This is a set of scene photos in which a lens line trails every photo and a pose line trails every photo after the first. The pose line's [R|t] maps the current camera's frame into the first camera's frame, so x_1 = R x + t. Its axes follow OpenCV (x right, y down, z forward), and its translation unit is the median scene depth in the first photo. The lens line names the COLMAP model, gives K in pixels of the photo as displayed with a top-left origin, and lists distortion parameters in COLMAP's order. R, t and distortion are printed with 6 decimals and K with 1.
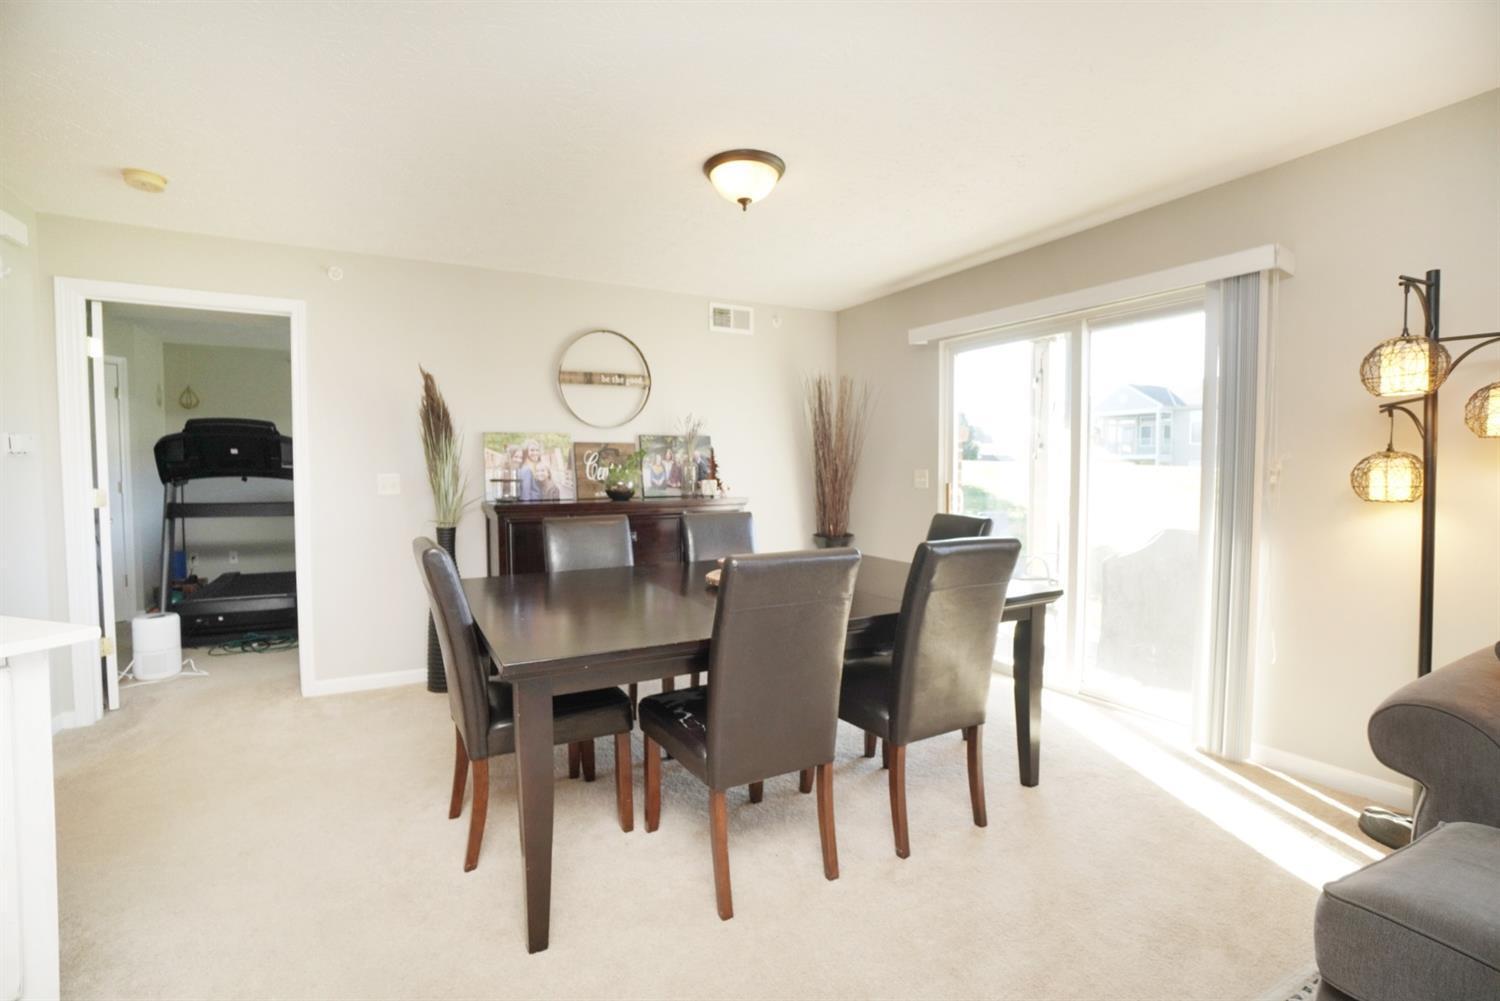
lens RADIAL K [[672.7, 0, 750.0], [0, 672.7, 500.5], [0, 0, 1]] dist [-0.057722, 0.020794]
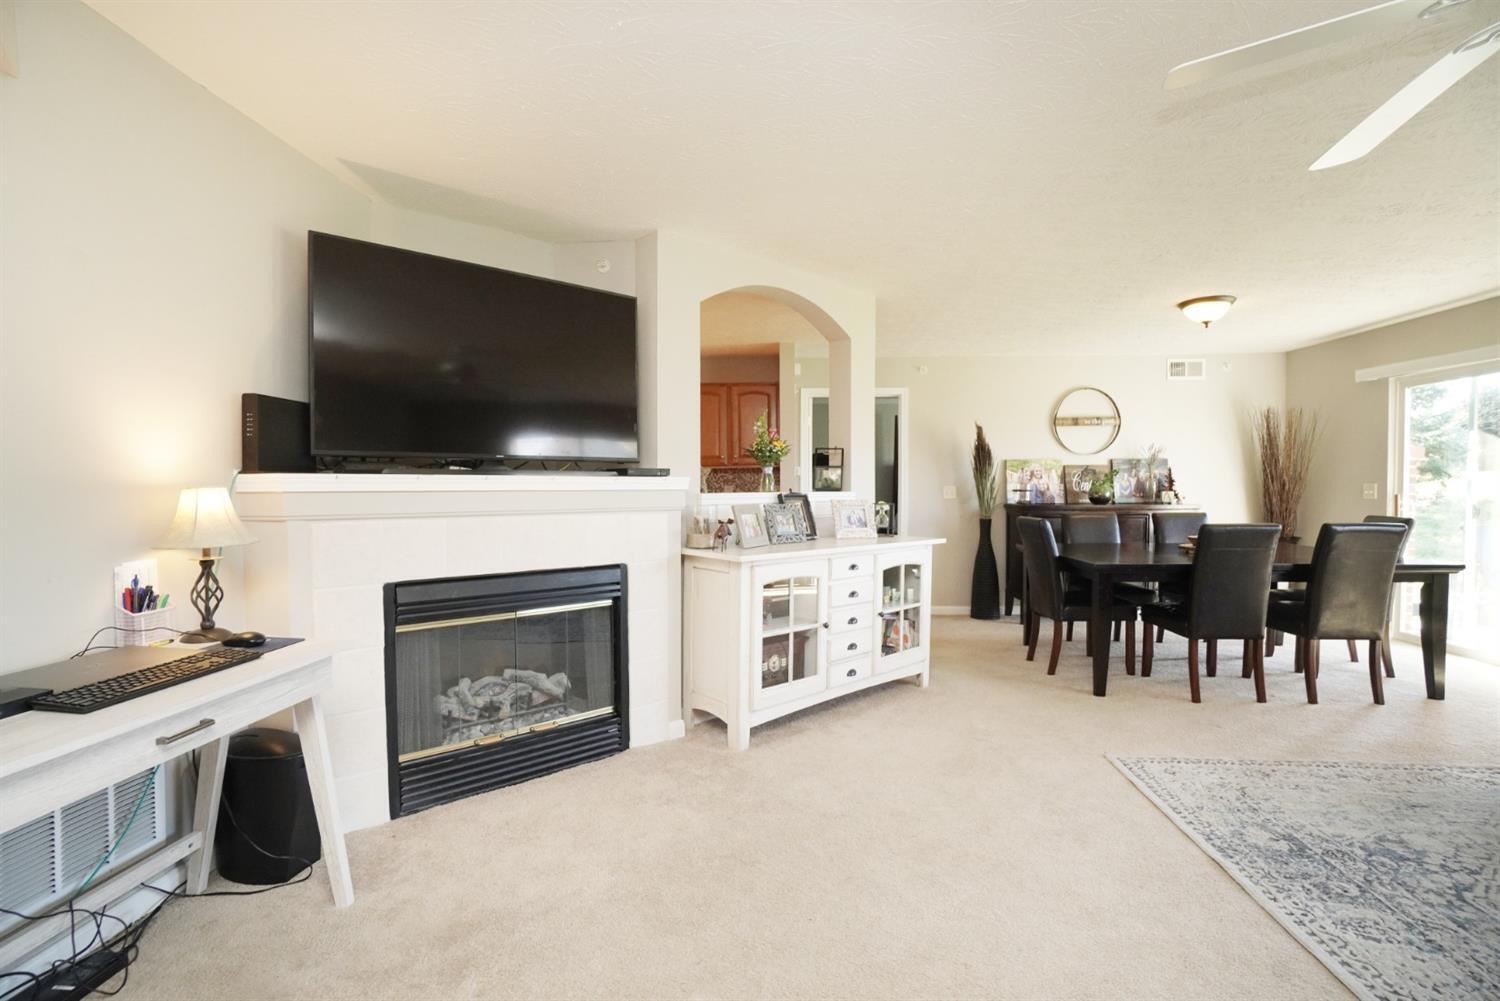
lens RADIAL K [[672.7, 0, 750.0], [0, 672.7, 500.5], [0, 0, 1]] dist [-0.057722, 0.020794]
pose [[0.835362, 0.011572, -0.549578, -0.034038], [-0.024801, 0.999554, -0.016651, 0.032256], [0.549140, 0.027540, 0.835276, -0.597893]]
